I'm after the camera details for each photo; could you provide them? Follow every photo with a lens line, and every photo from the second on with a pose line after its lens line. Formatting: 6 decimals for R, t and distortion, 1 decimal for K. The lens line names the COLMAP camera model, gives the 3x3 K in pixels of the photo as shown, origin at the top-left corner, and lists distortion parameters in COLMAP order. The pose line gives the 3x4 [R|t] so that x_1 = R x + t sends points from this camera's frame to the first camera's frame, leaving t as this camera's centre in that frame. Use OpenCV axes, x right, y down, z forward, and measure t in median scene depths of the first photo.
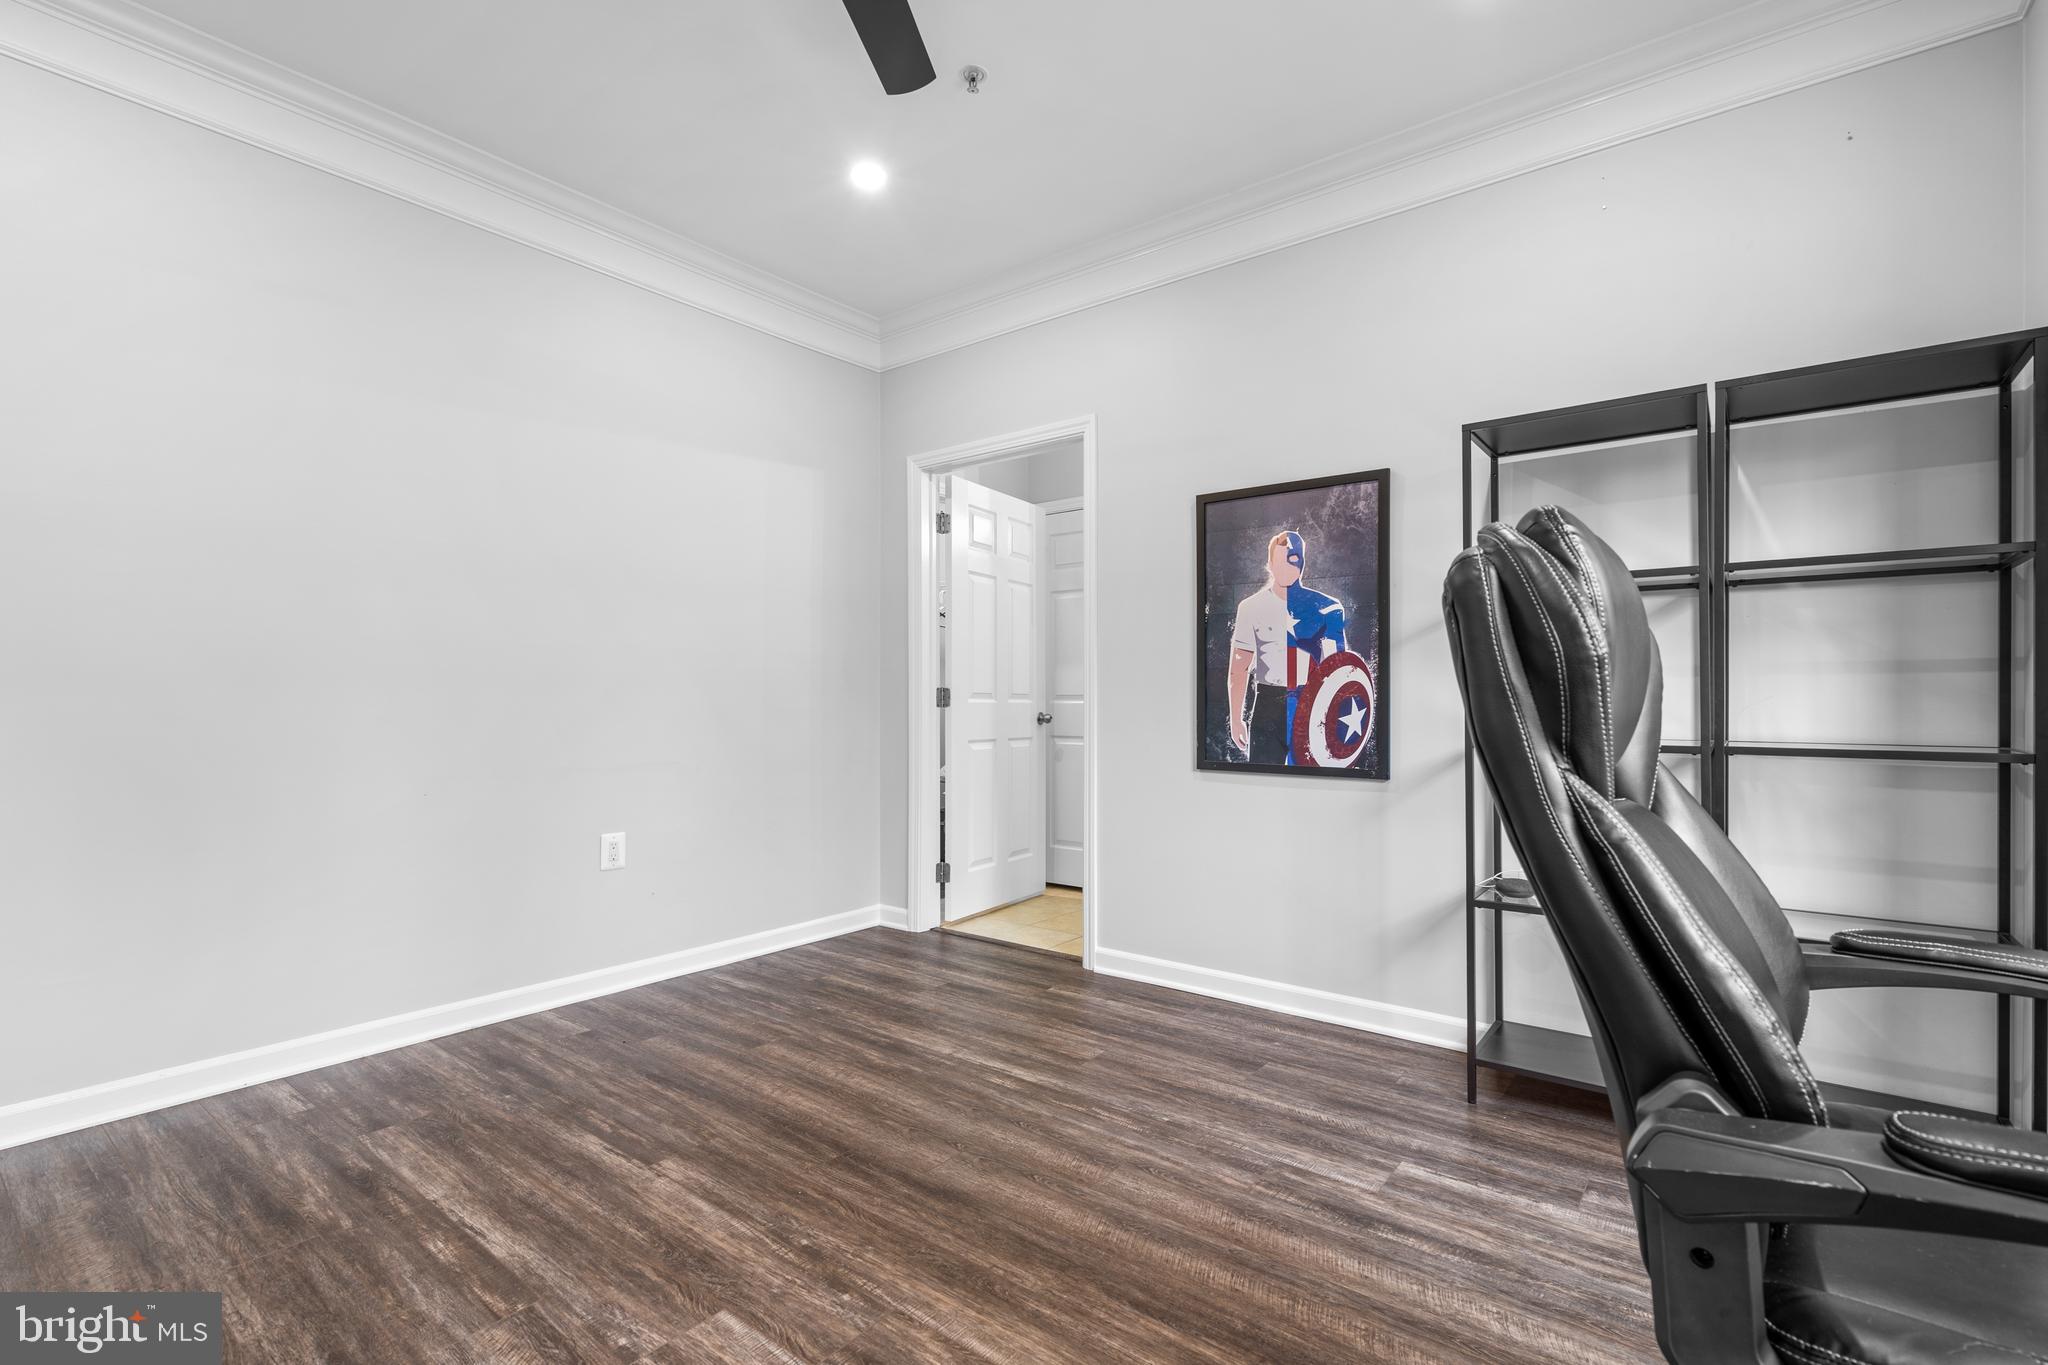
lens RADIAL K [[938.6, 0, 1009.2], [0, 938.6, 690.4], [0, 0, 1]] dist [-0.005084, 0.003557]
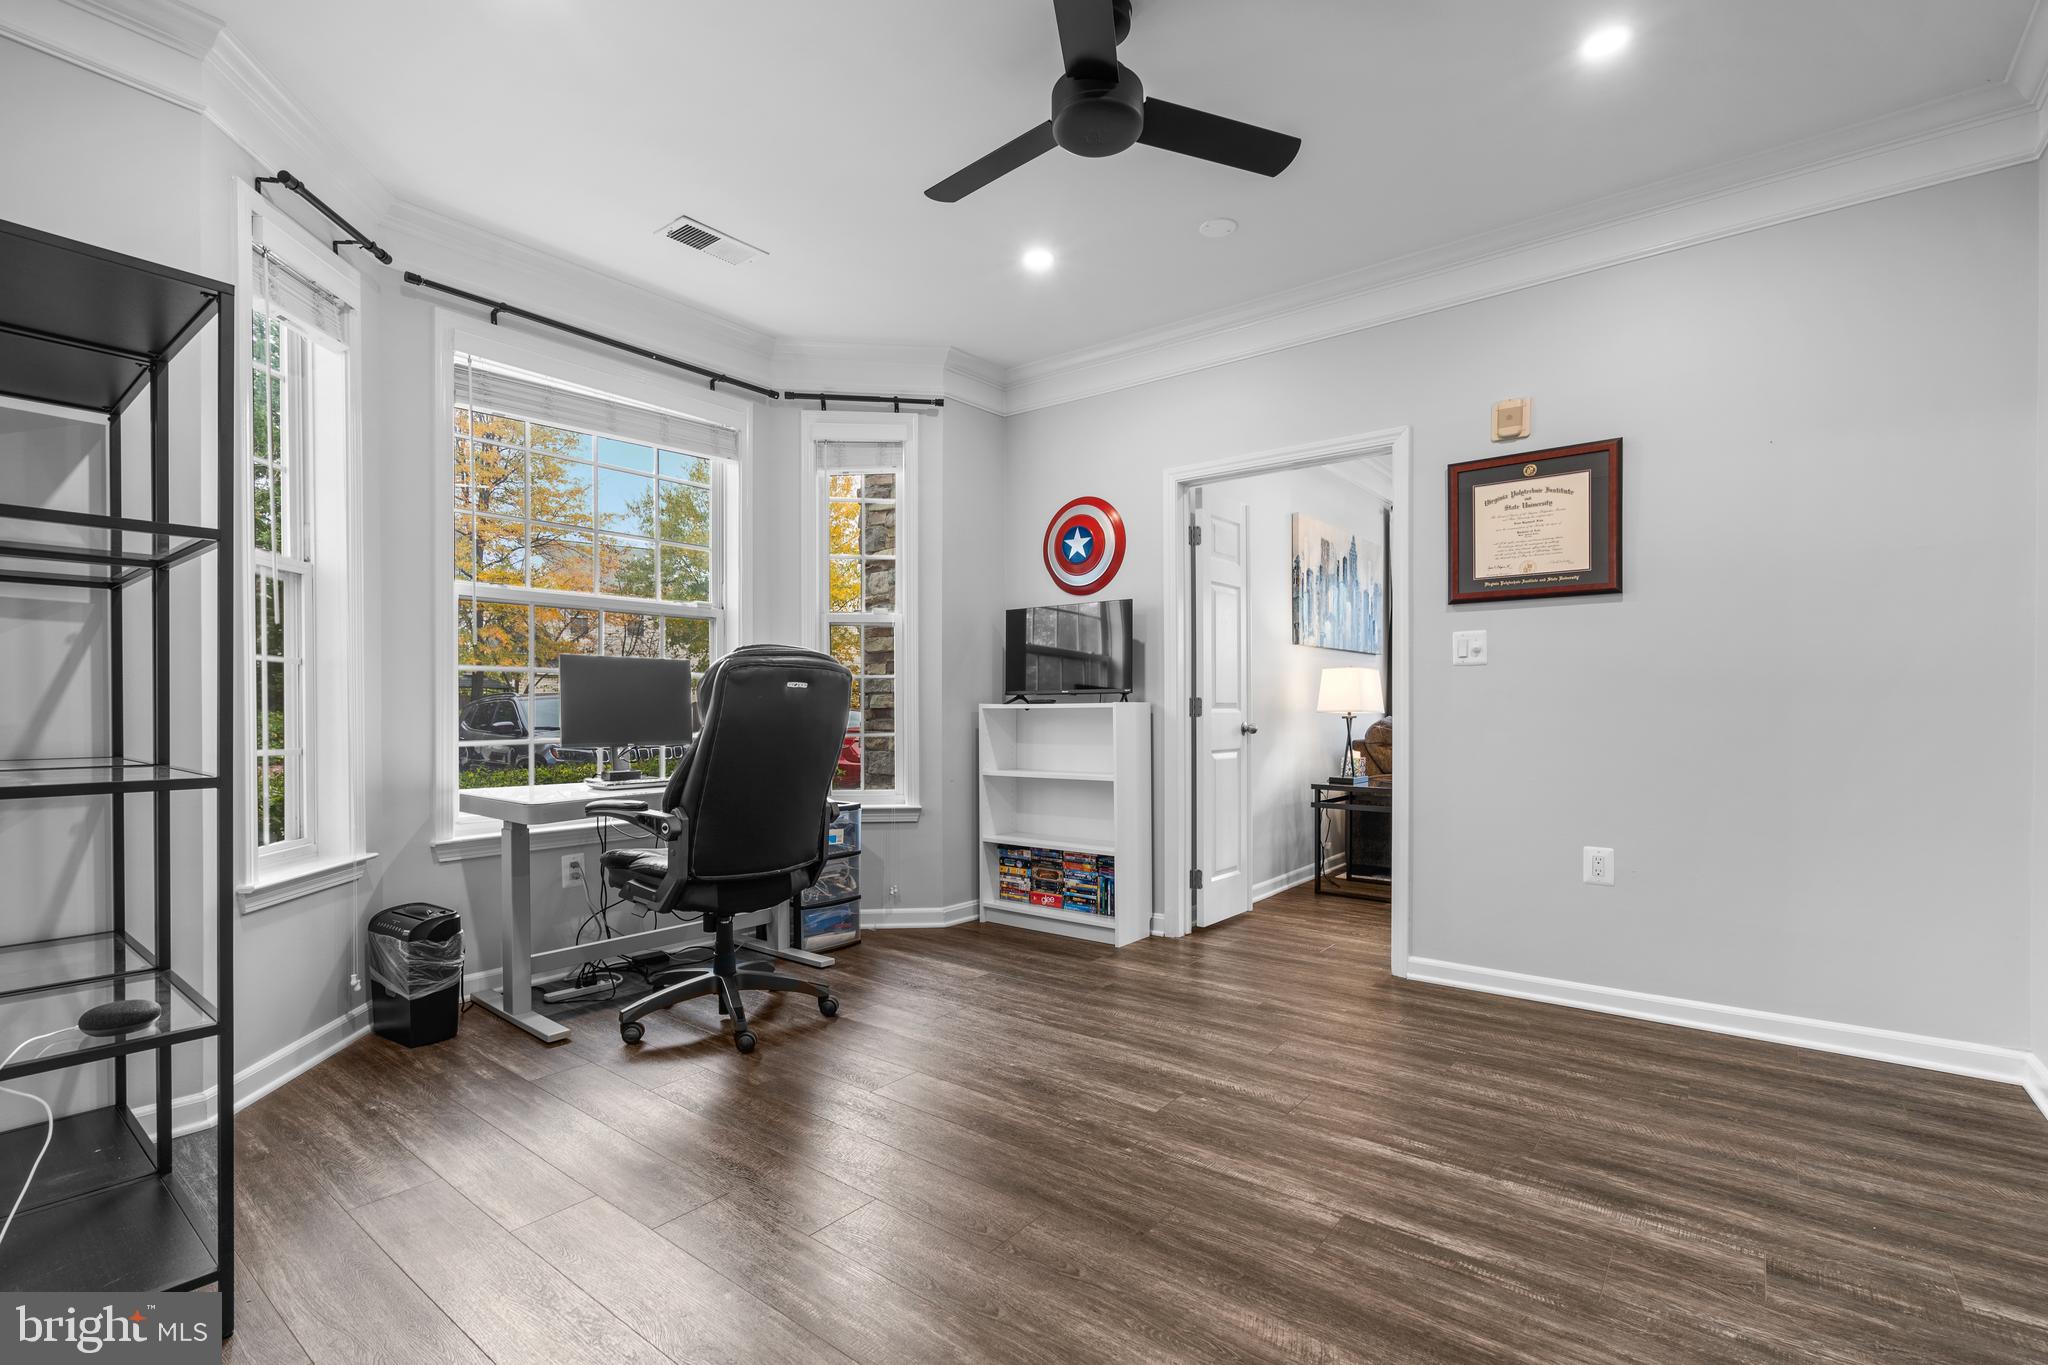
lens RADIAL K [[938.6, 0, 1020.0], [0, 938.6, 716.5], [0, 0, 1]] dist [-0.005084, 0.003557]
pose [[-0.999977, 0.002888, -0.006172, -0.042419], [0.002877, 0.999994, 0.001838, 0.009600], [0.006177, 0.001820, -0.999979, 1.358704]]
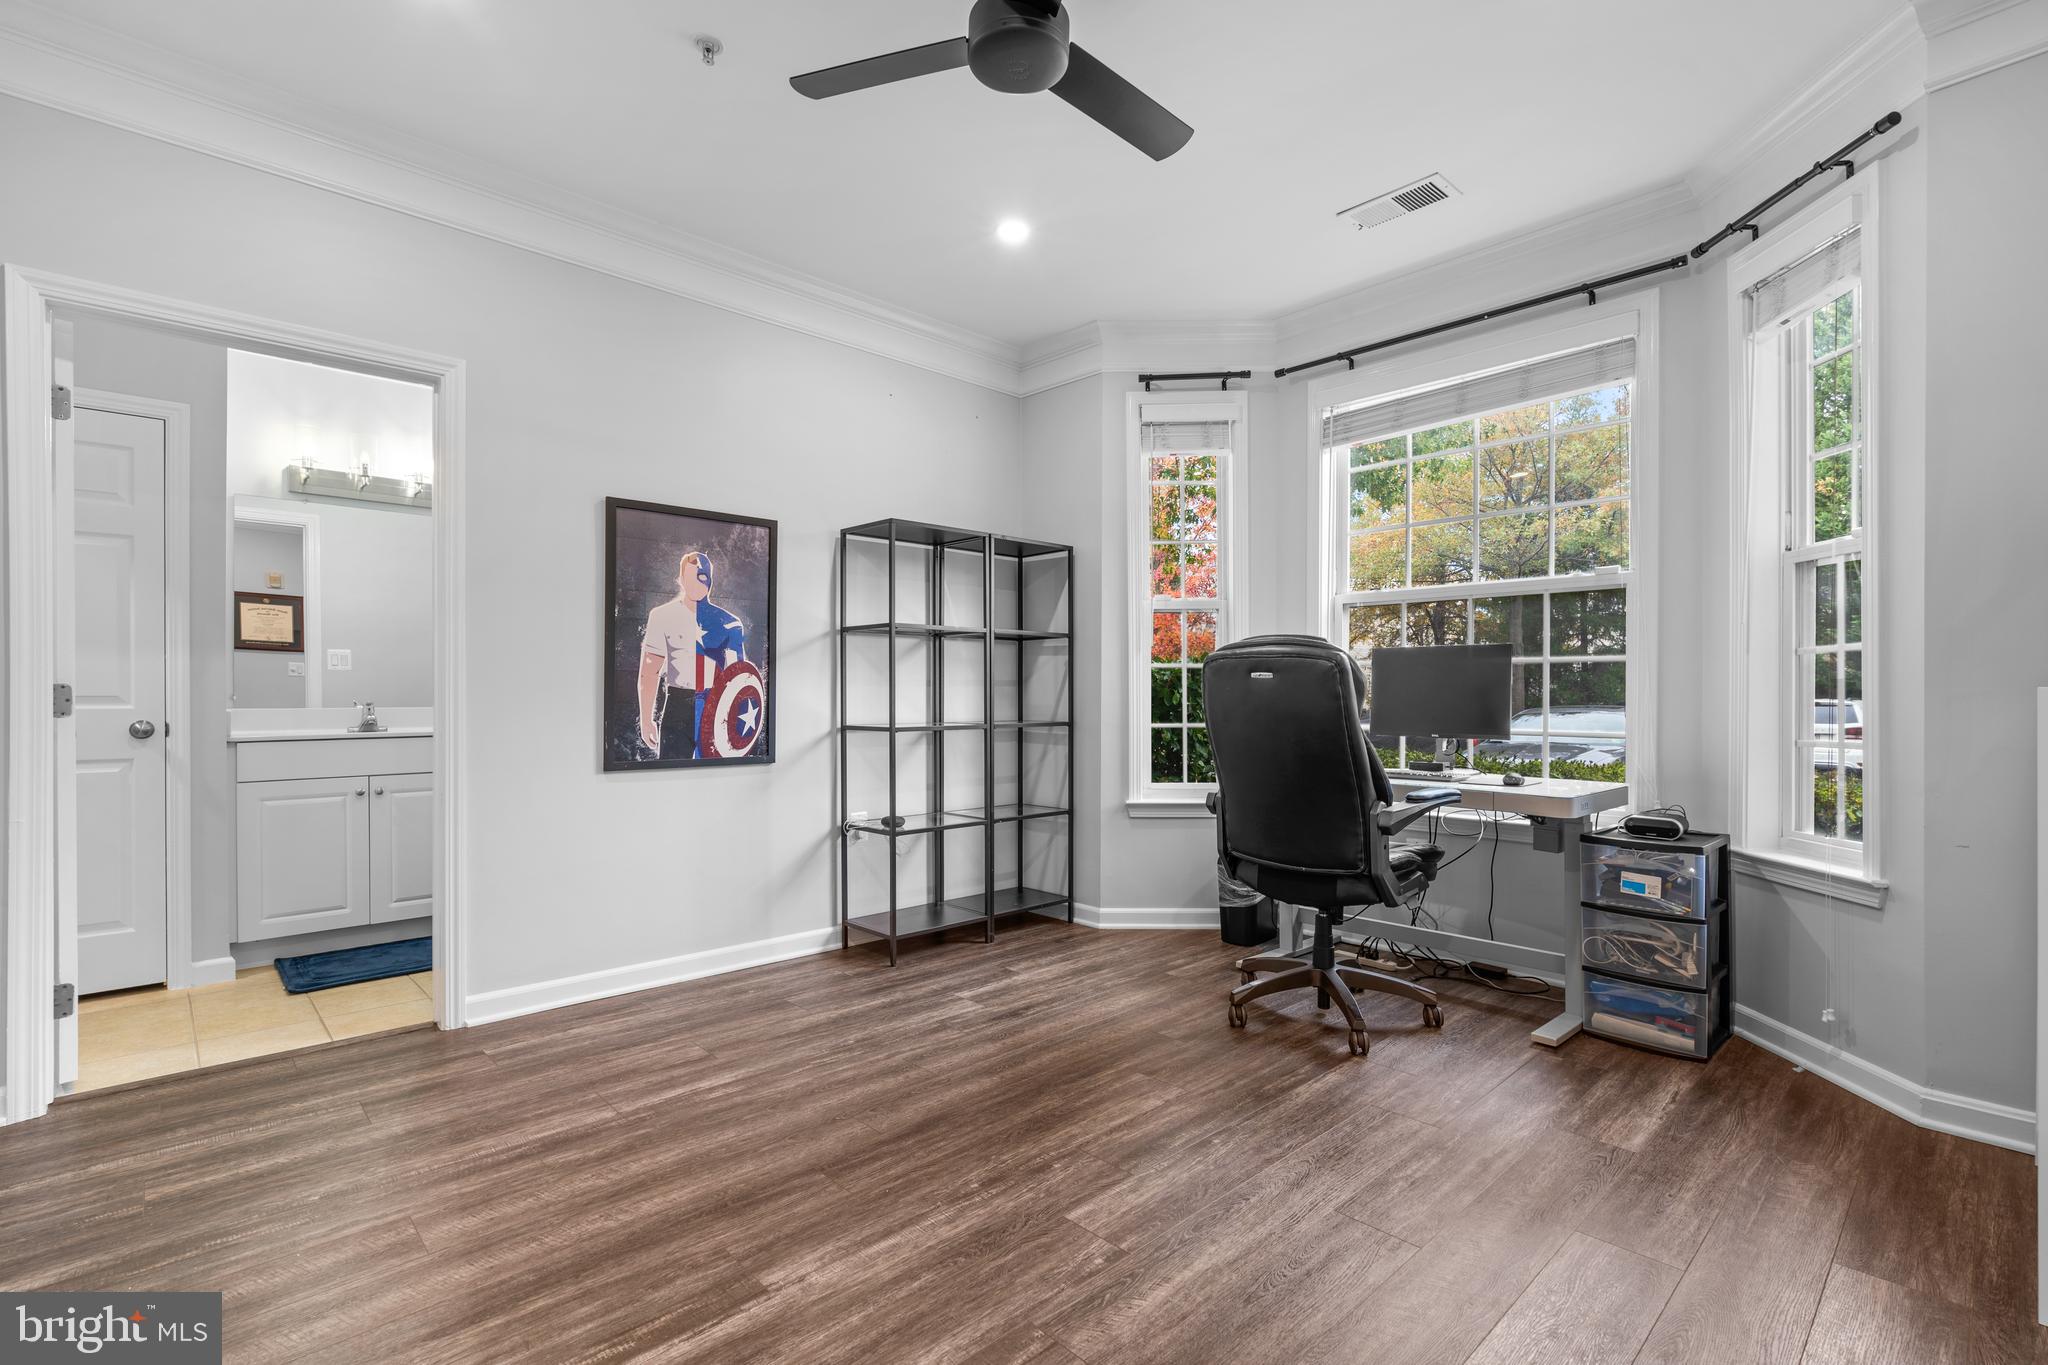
lens RADIAL K [[938.6, 0, 1009.4], [0, 938.6, 685.3], [0, 0, 1]] dist [-0.005084, 0.003557]
pose [[0.152417, 0.011590, 0.988248, -0.809267], [-0.007061, 0.999918, -0.010638, 0.000418], [-0.988291, -0.005357, 0.152487, 0.481425]]
